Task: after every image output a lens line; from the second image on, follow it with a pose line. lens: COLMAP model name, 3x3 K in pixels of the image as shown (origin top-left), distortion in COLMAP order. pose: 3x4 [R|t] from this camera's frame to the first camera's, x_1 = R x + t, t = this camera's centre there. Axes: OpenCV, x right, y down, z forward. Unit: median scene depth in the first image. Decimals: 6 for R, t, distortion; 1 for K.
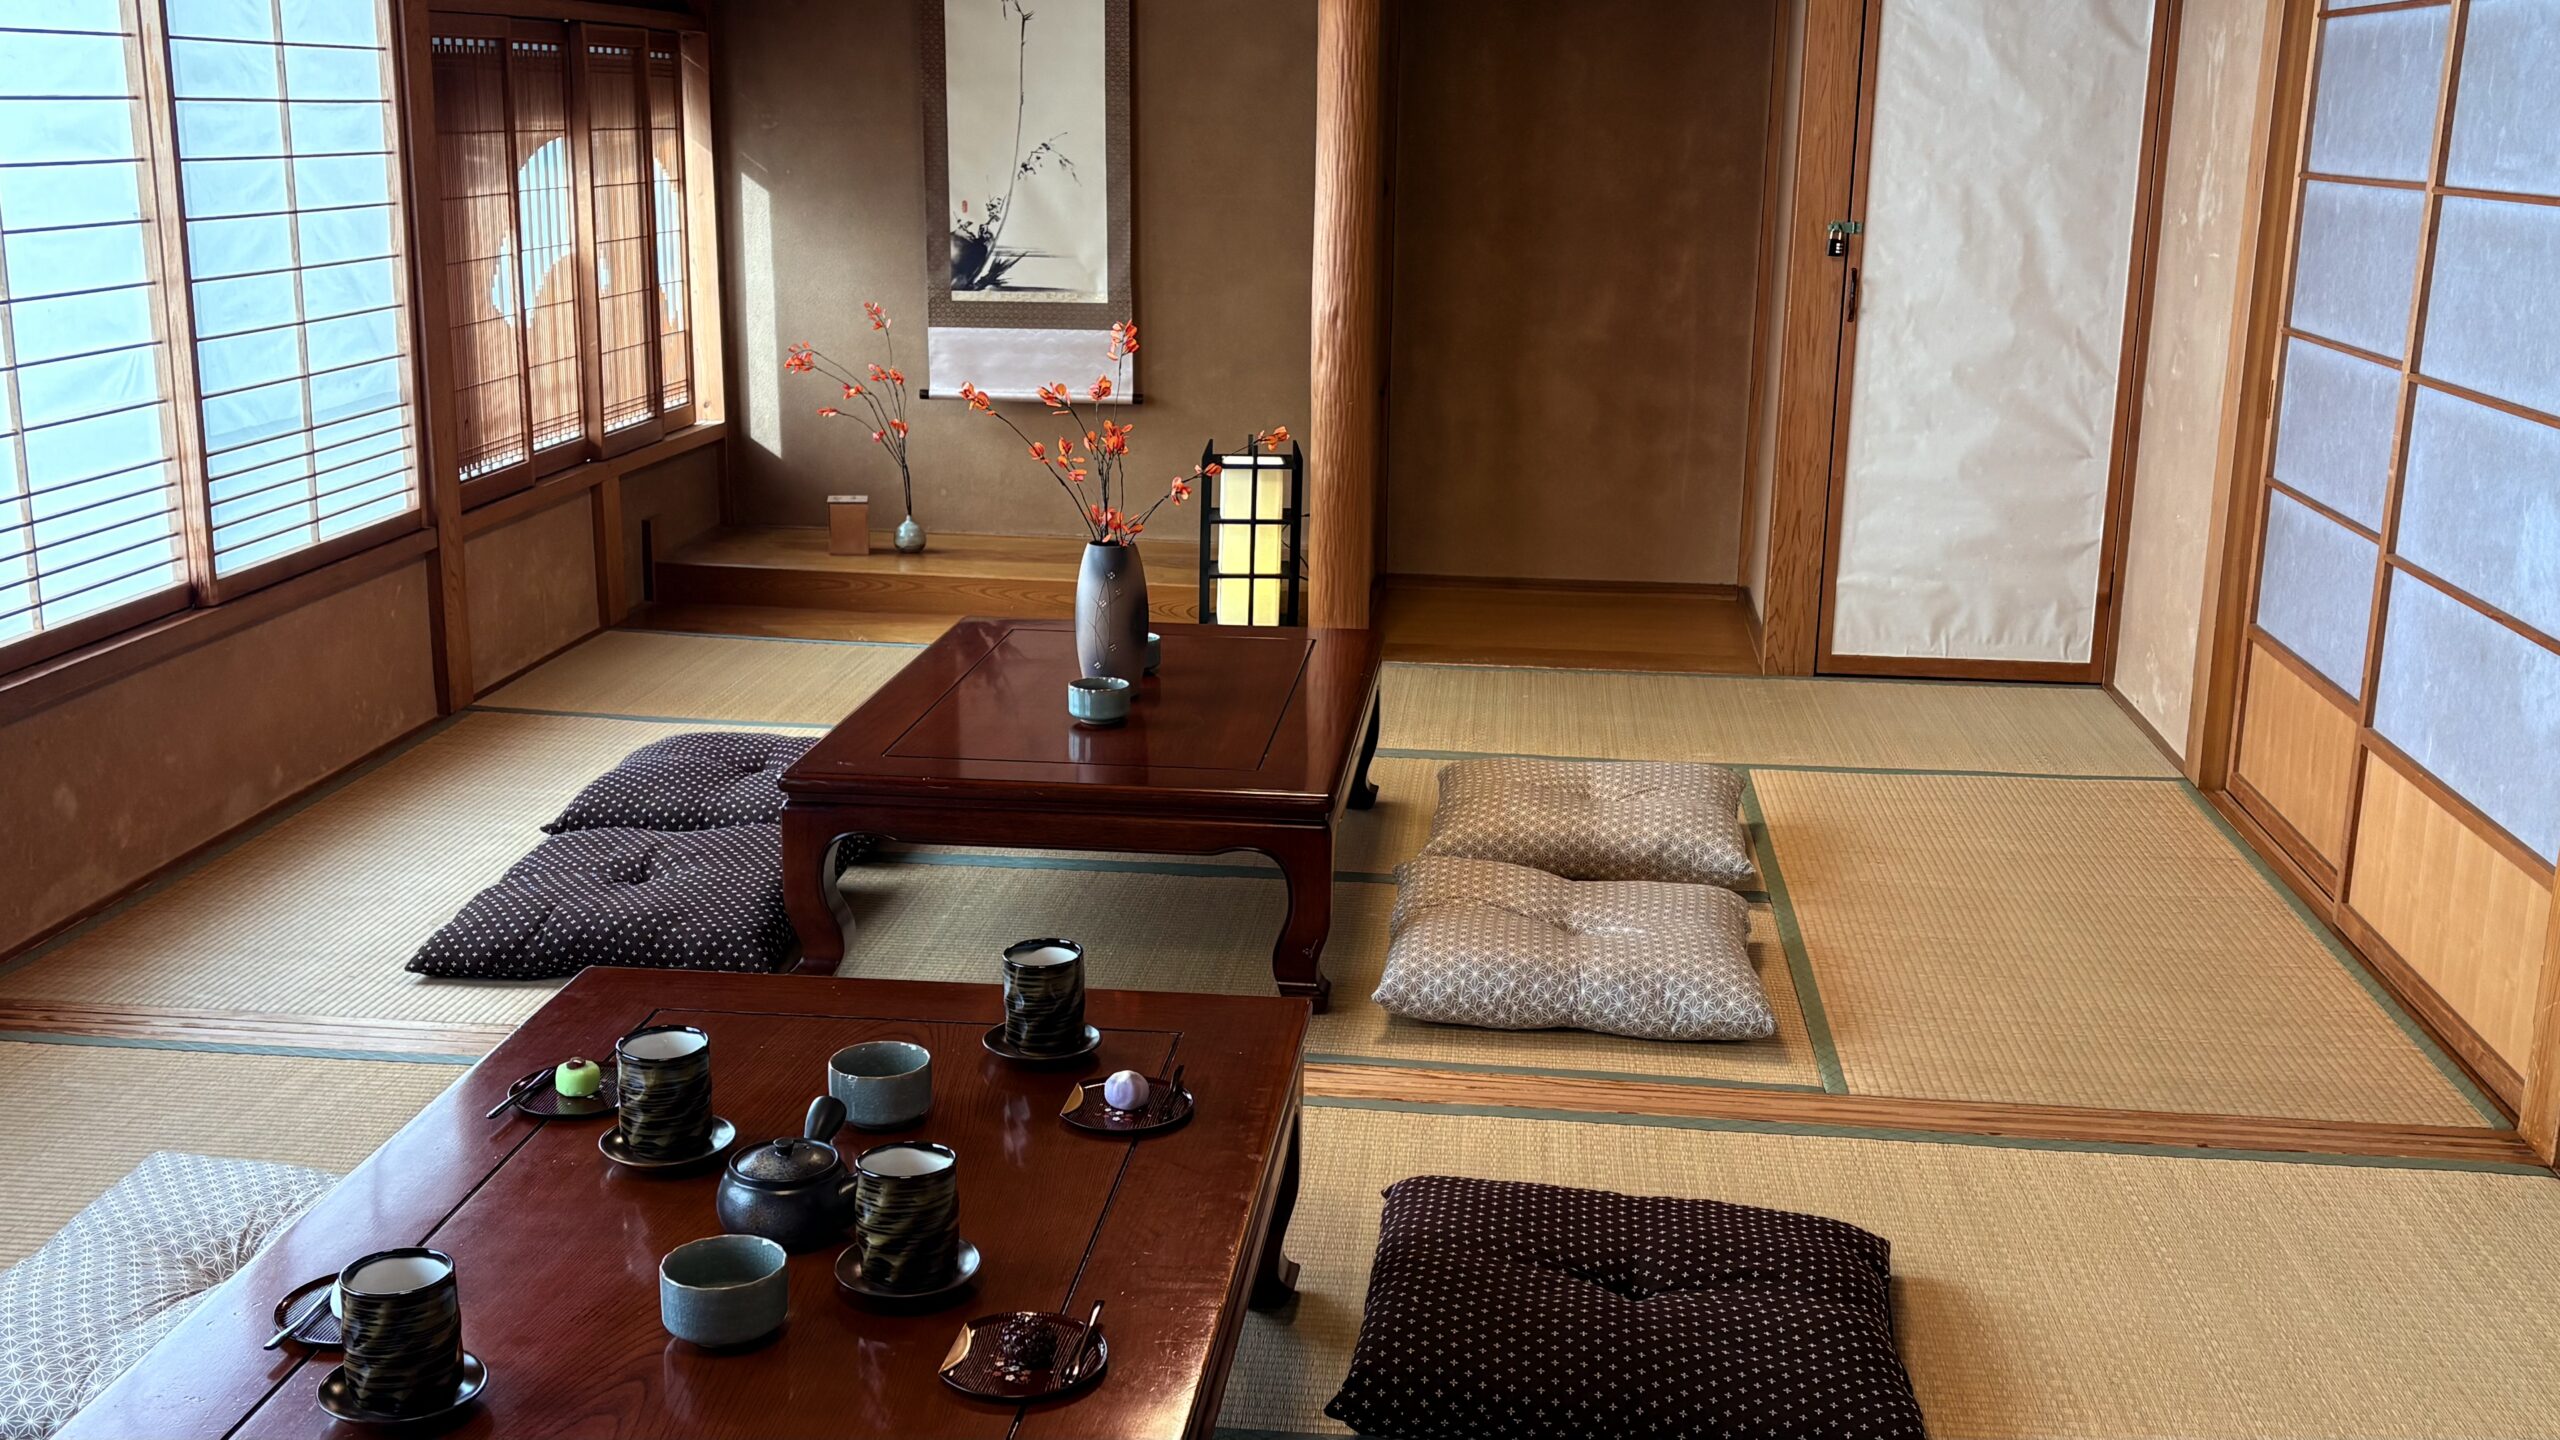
lens RADIAL K [[2482.2, 0, 1280.0], [0, 2482.2, 720.0], [0, 0, 1]] dist [-0.002475, -0.002840]
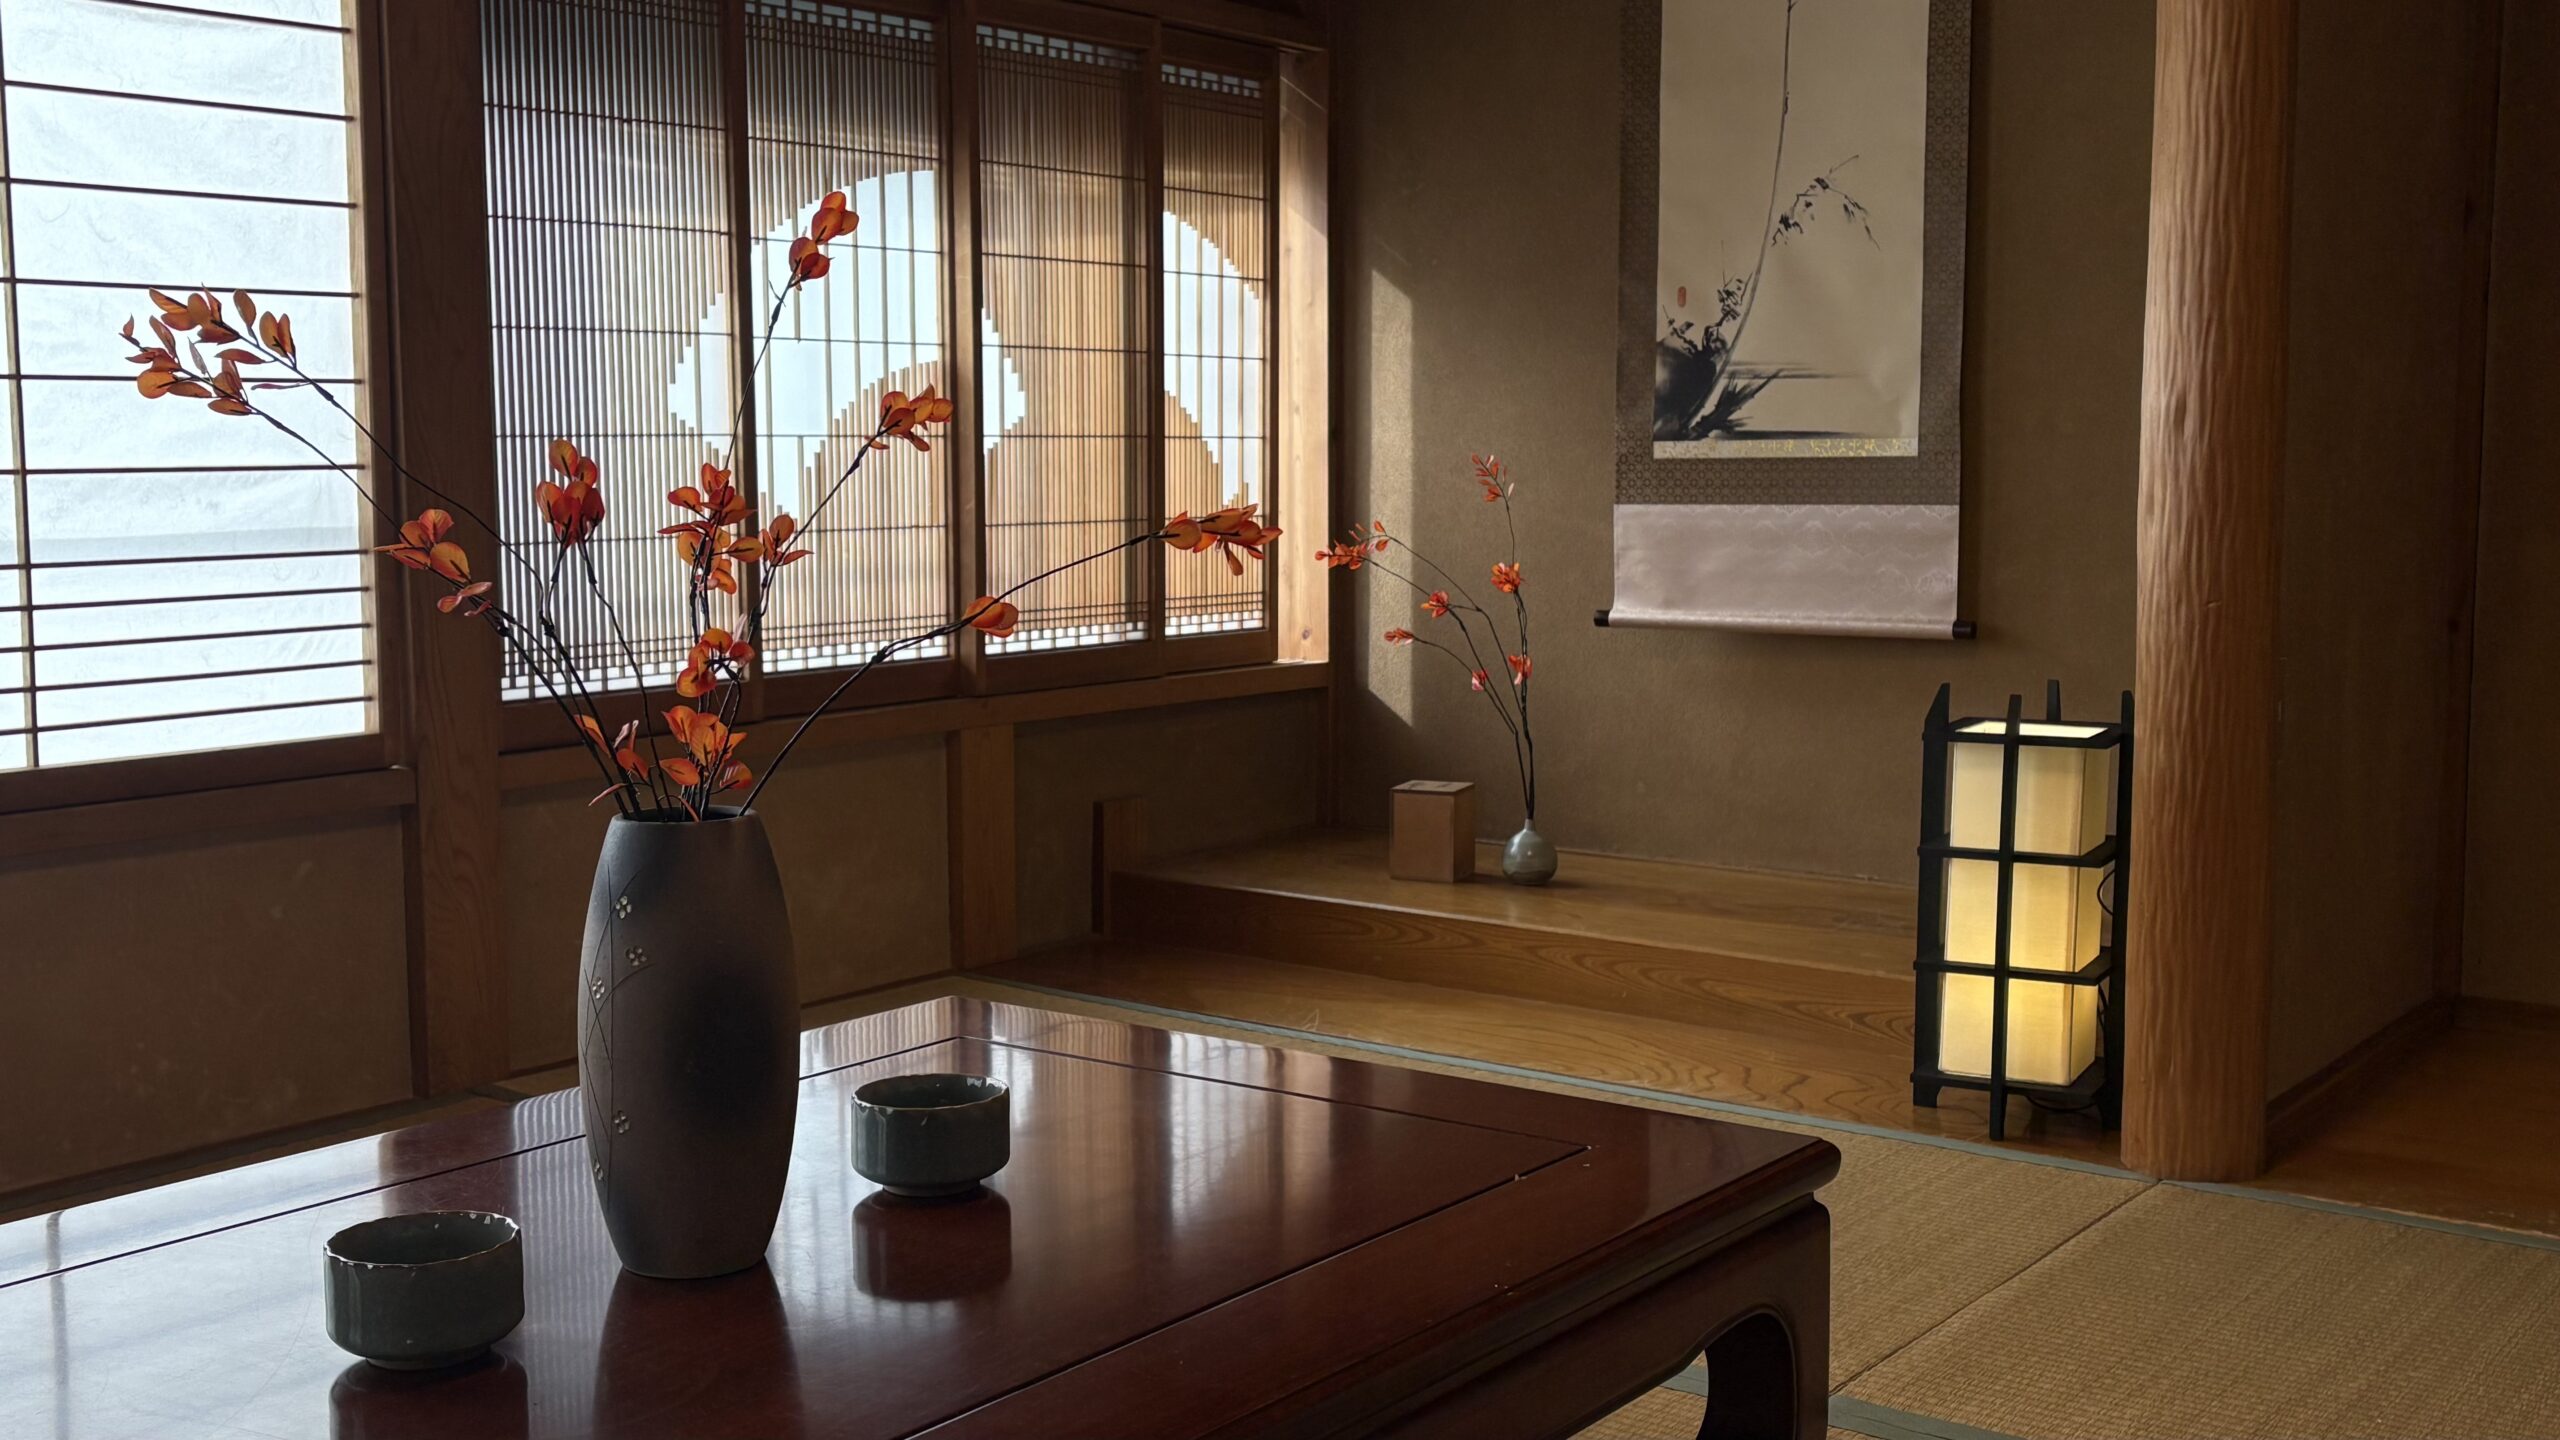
lens RADIAL K [[2643.4, 0, 1280.0], [0, 2643.4, 720.0], [0, 0, 1]] dist [0.115886, -0.010516]
pose [[0.855209, 0.031890, -0.517302, 0.116710], [-0.102174, 0.988892, -0.107953, -0.032522], [0.508113, 0.145177, 0.848967, 0.438696]]
